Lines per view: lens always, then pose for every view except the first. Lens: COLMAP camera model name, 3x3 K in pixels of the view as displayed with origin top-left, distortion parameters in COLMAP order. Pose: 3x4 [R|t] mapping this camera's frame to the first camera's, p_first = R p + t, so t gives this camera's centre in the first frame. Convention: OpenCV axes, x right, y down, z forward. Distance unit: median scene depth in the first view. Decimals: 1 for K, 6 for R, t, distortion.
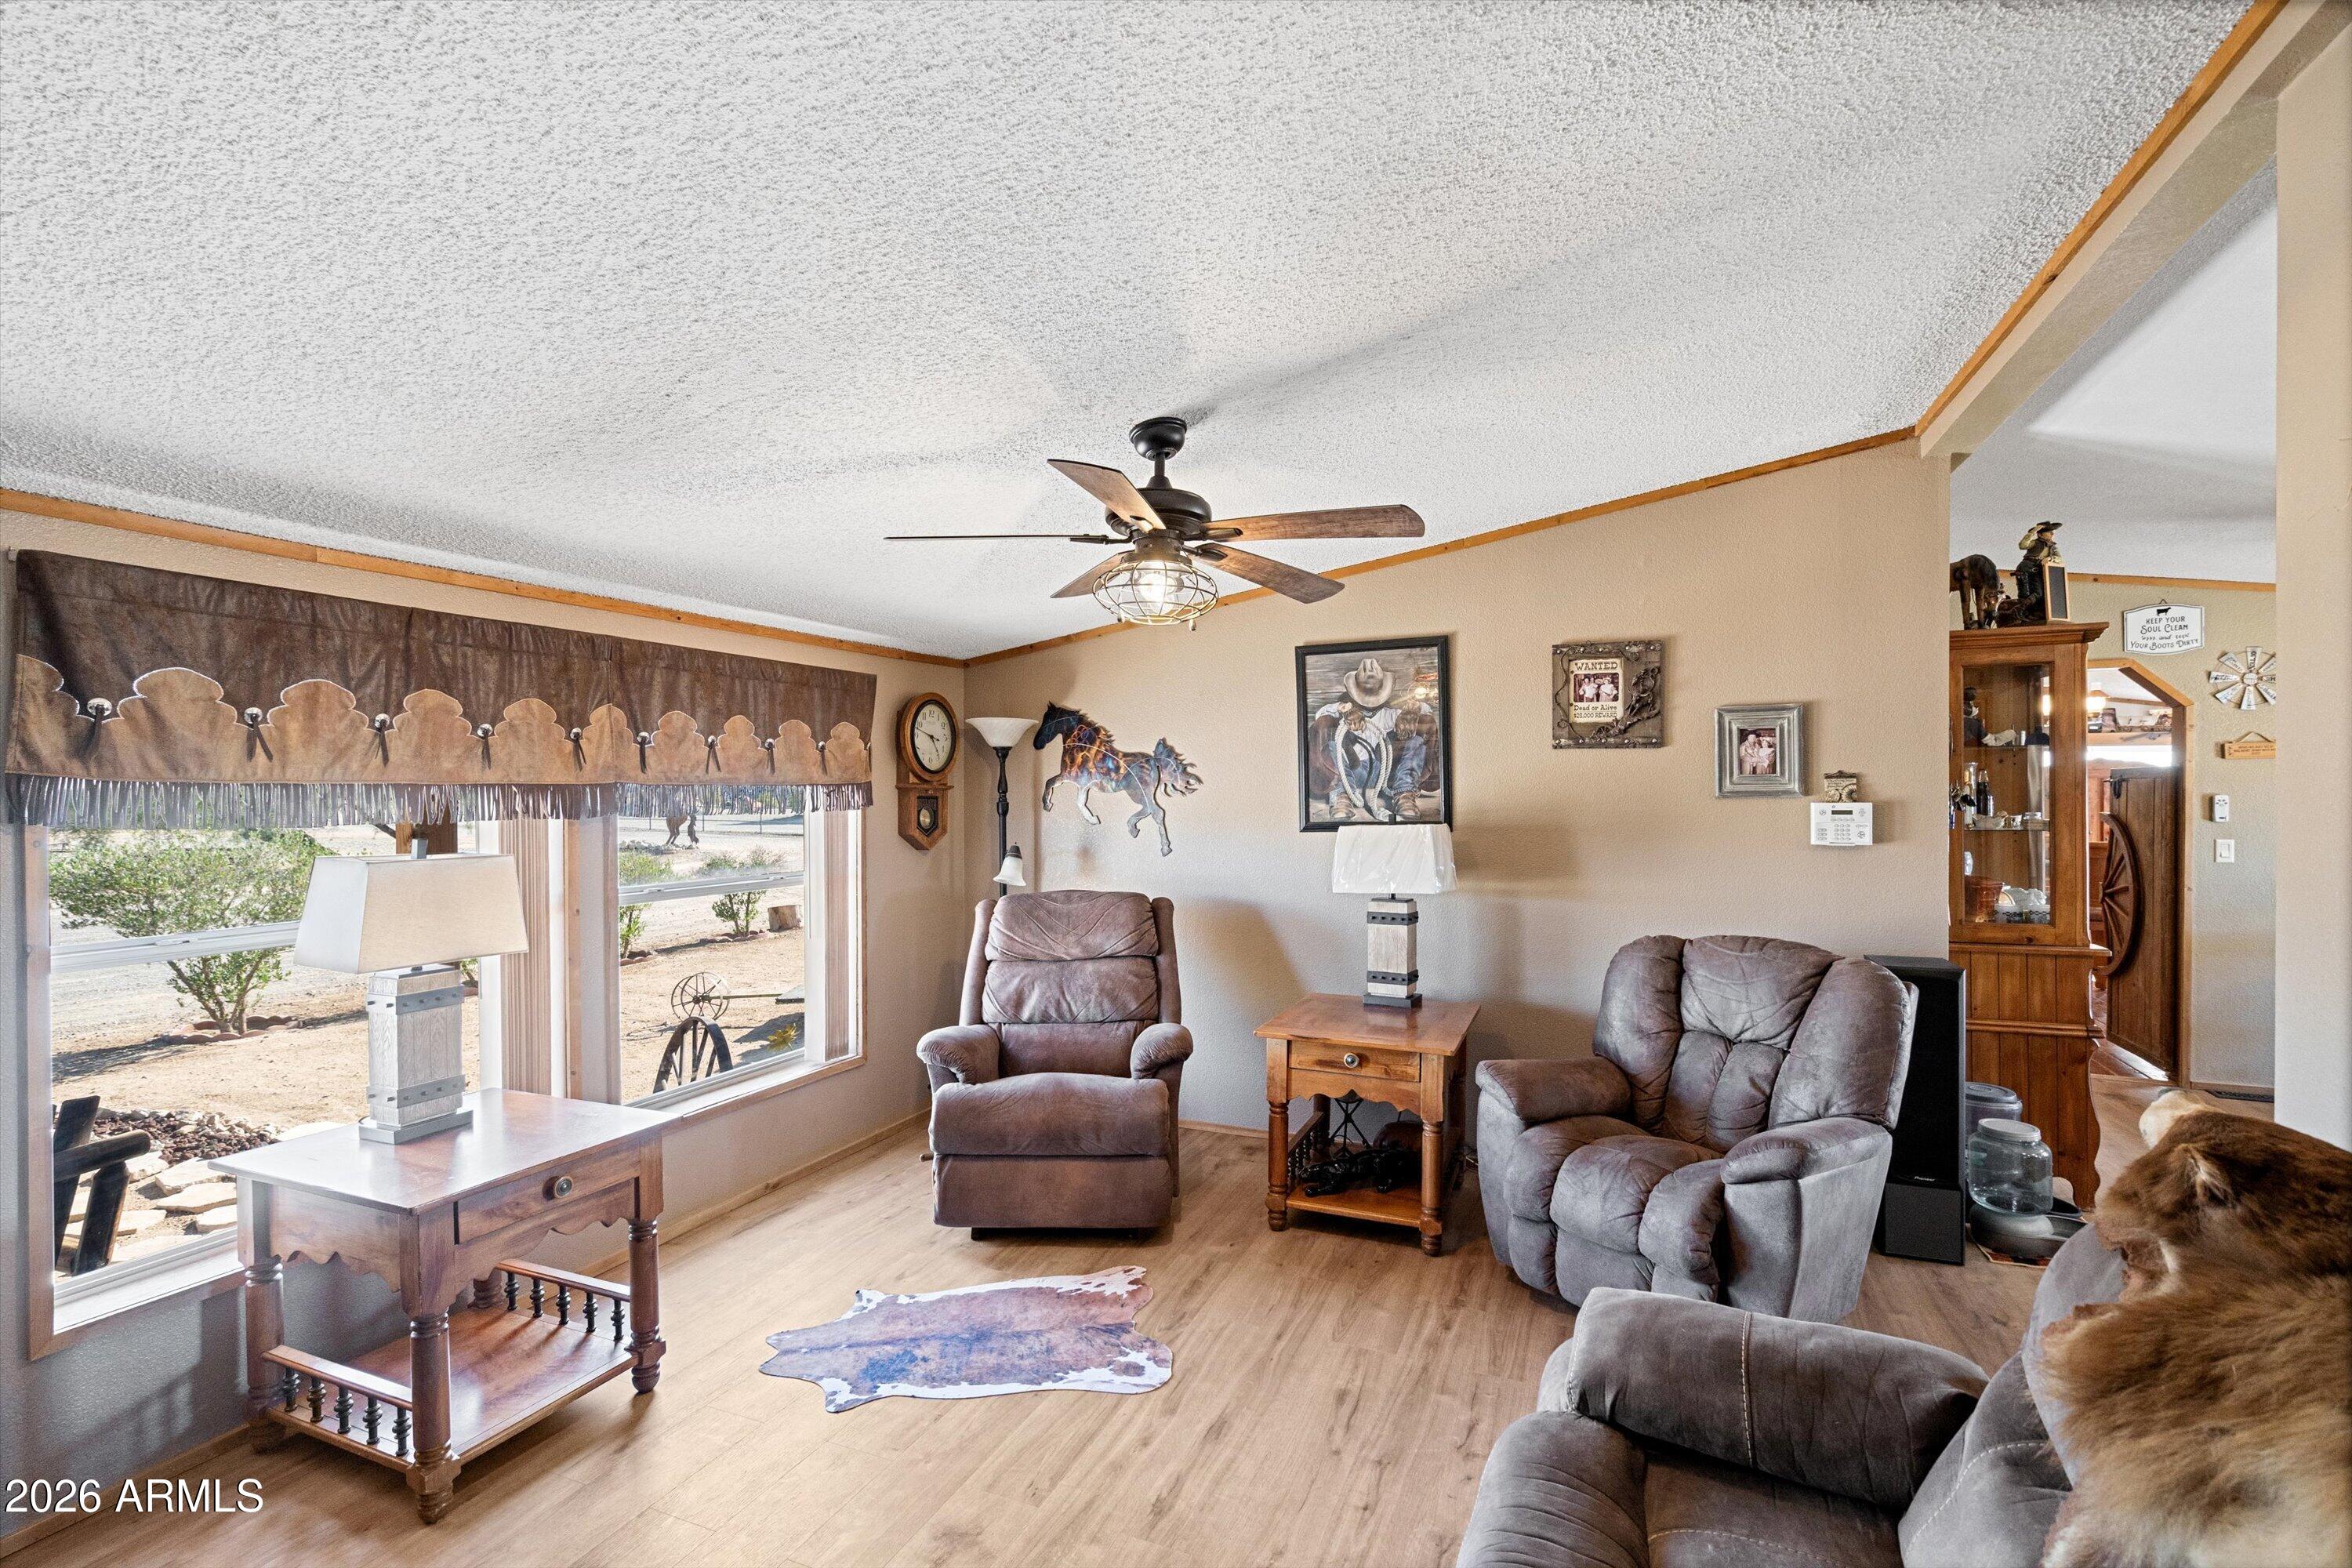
lens RADIAL K [[1045.1, 0, 1171.0], [0, 1045.1, 794.5], [0, 0, 1]] dist [-0.014396, 0.000324]
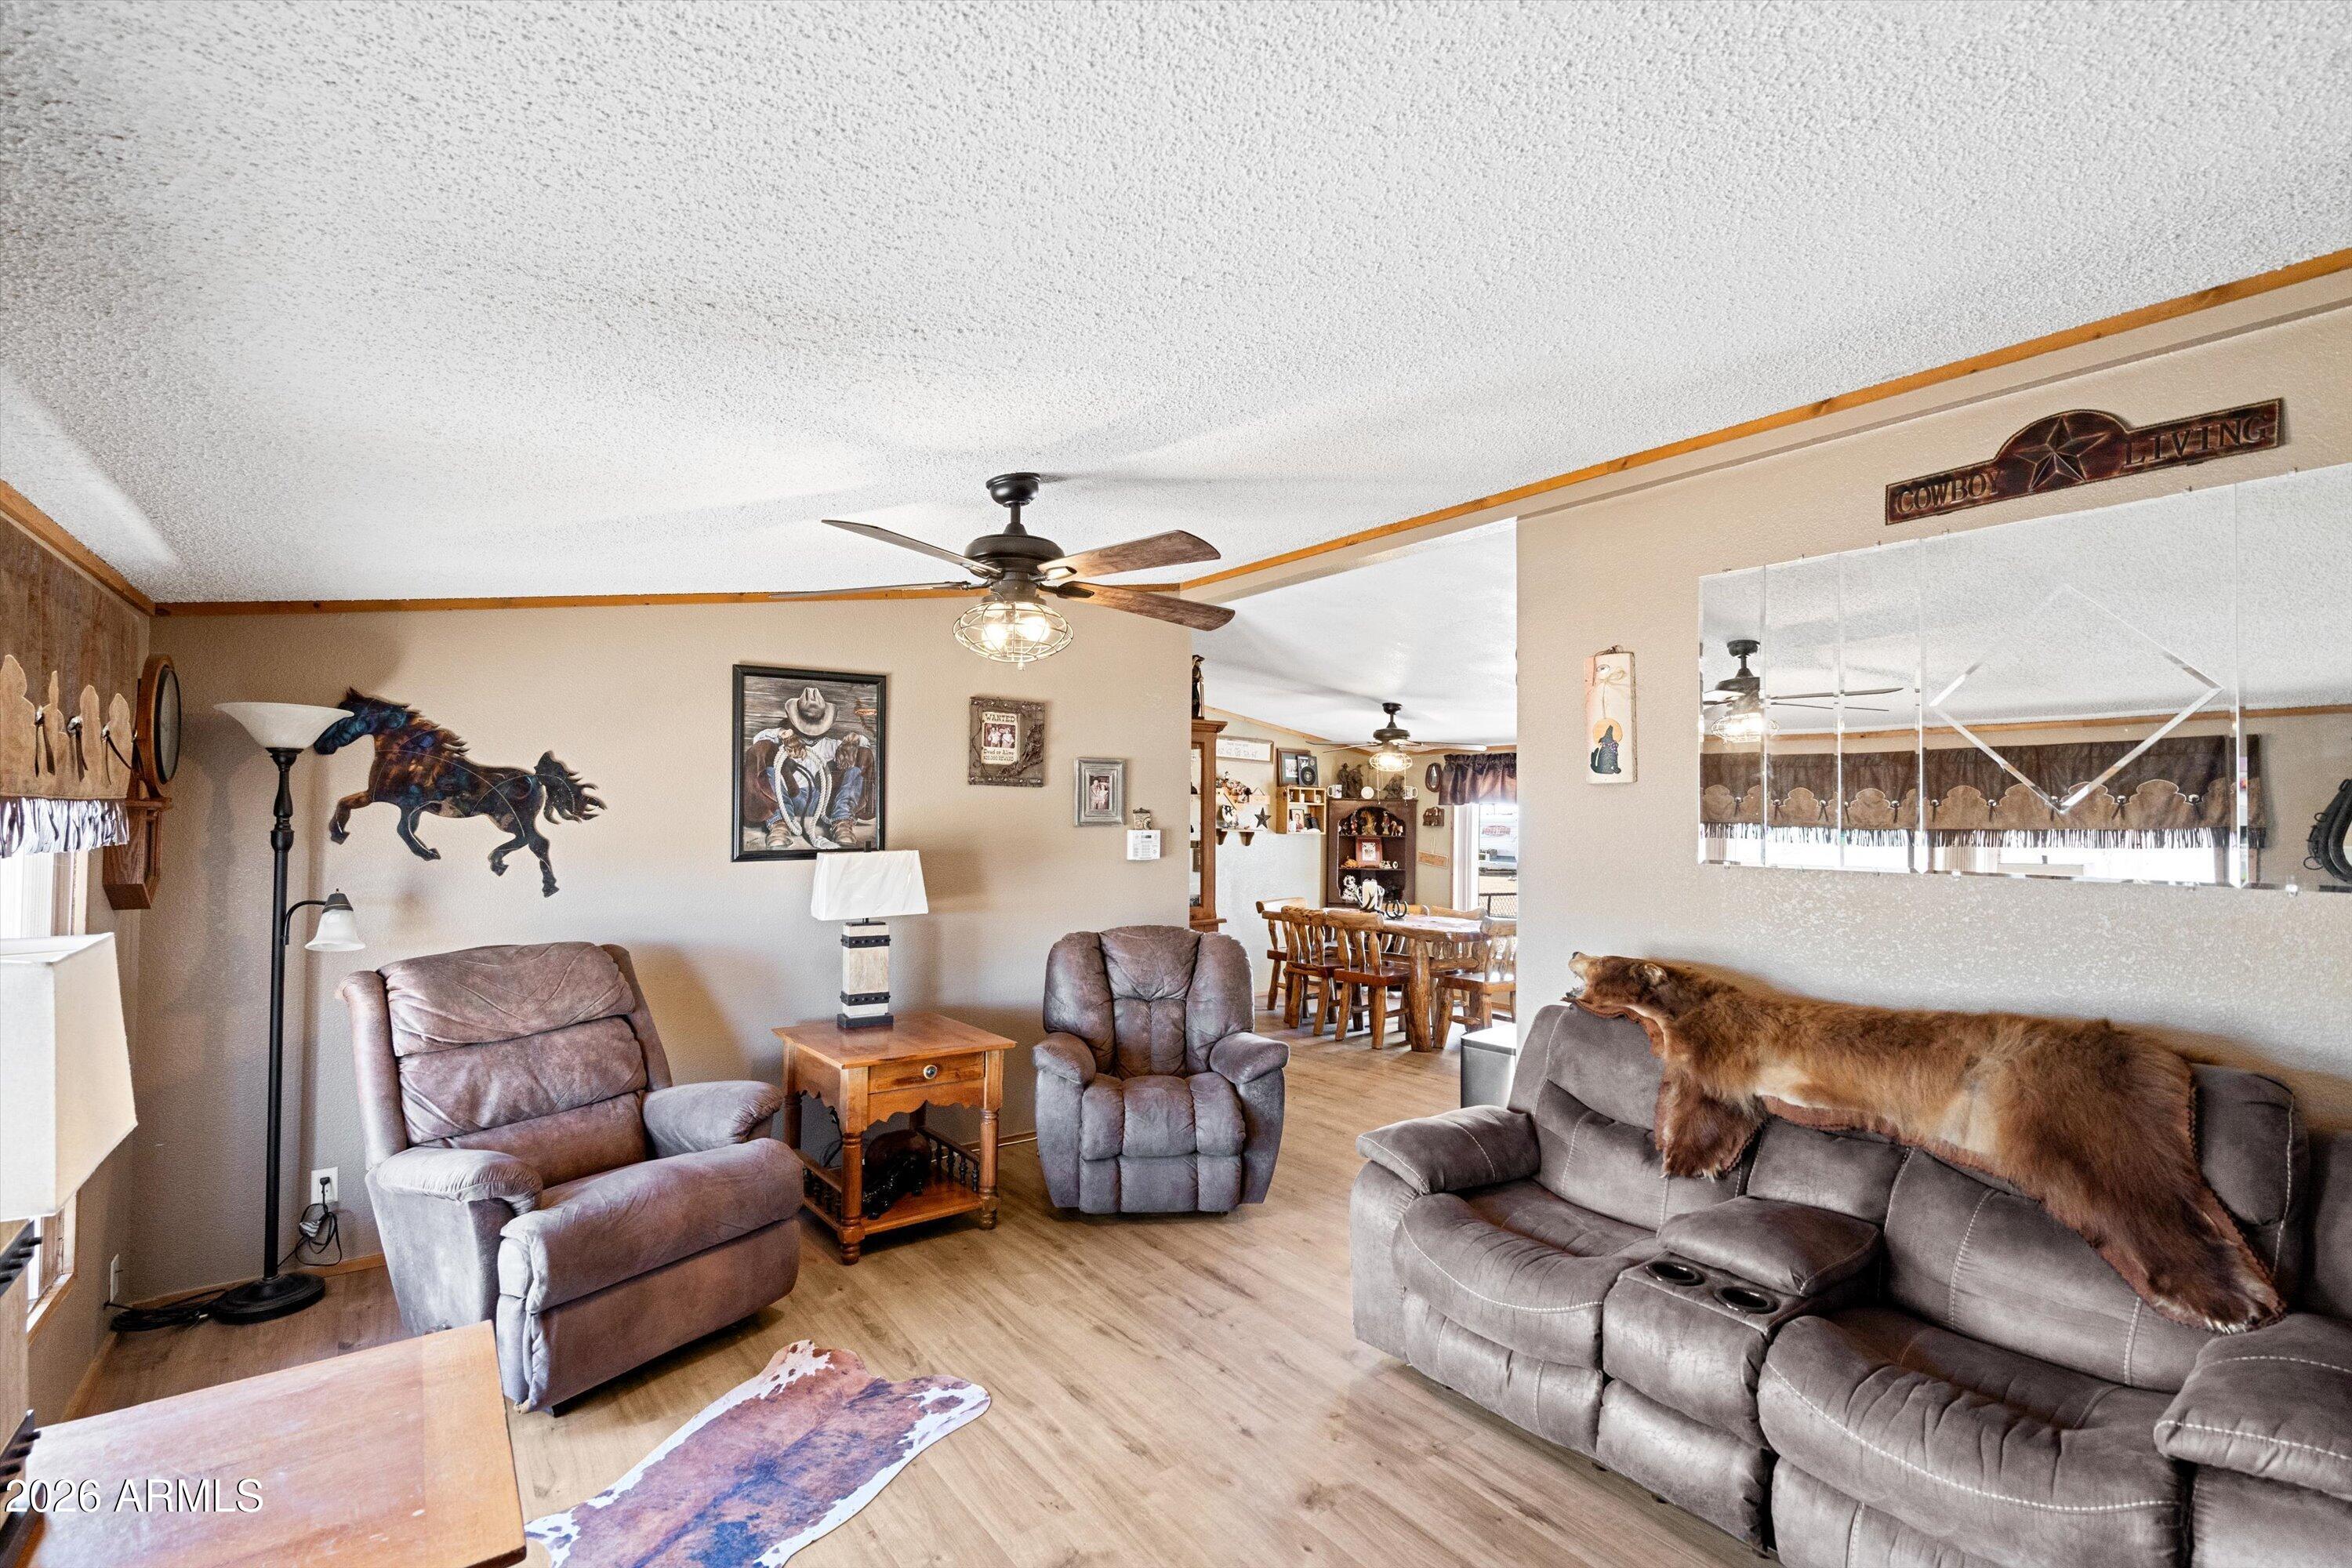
lens RADIAL K [[1045.1, 0, 1169.3], [0, 1045.1, 792.4], [0, 0, 1]] dist [-0.014396, 0.000324]
pose [[0.504906, 0.030384, 0.862639, -0.545033], [-0.004539, 0.999460, -0.032546, 0.002470], [-0.863162, 0.012517, 0.504772, 0.212031]]
